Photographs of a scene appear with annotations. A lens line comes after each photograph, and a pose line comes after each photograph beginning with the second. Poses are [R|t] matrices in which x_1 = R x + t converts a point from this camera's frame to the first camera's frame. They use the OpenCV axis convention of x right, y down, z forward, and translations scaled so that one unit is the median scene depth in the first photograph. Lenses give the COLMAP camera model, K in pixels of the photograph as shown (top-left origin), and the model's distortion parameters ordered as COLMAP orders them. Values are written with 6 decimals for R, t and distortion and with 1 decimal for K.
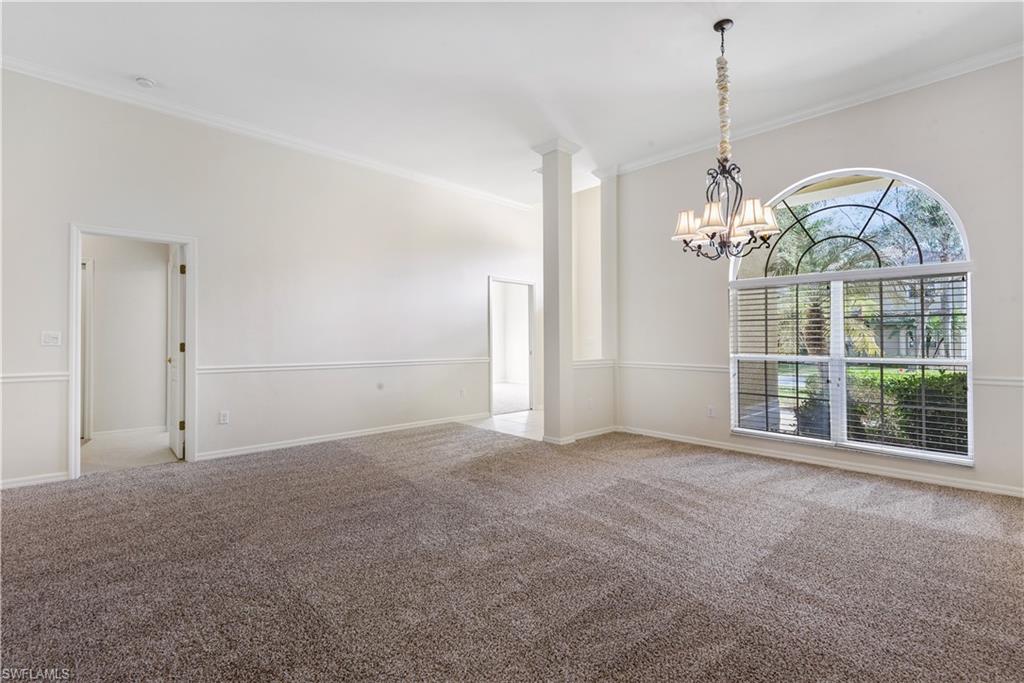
lens RADIAL K [[483.1, 0, 513.9], [0, 483.1, 336.8], [0, 0, 1]] dist [0.014737, -0.012000]
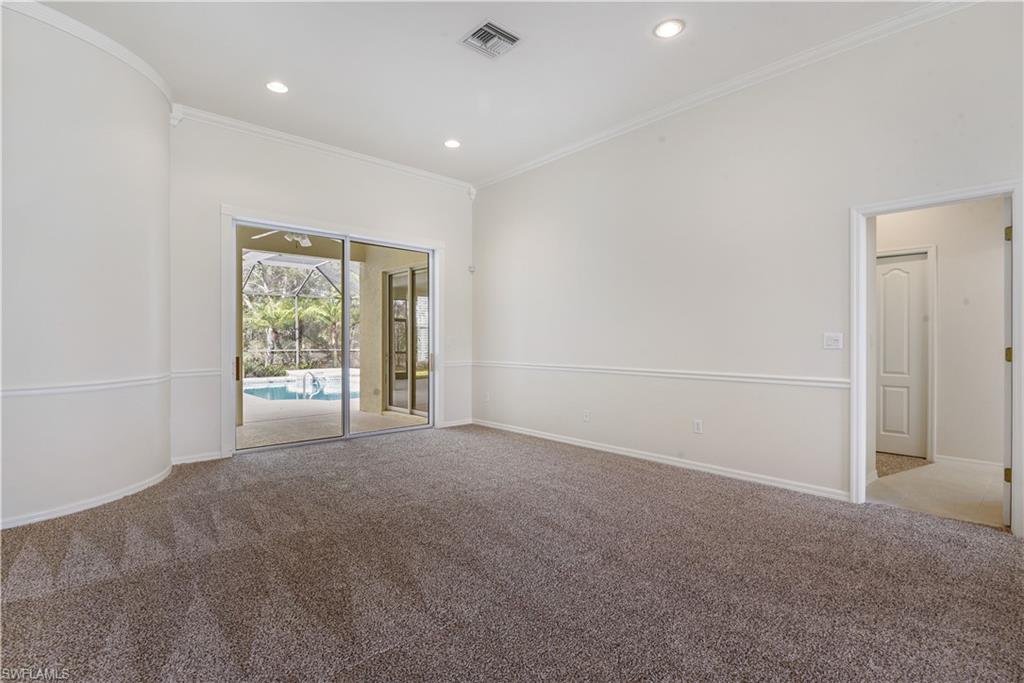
lens RADIAL K [[483.1, 0, 508.6], [0, 483.1, 342.6], [0, 0, 1]] dist [0.014737, -0.012000]
pose [[-0.054523, 0.007393, -0.998485, -0.008010], [0.007512, 0.999947, 0.006994, -0.004150], [0.998484, -0.007119, -0.054576, 0.436494]]
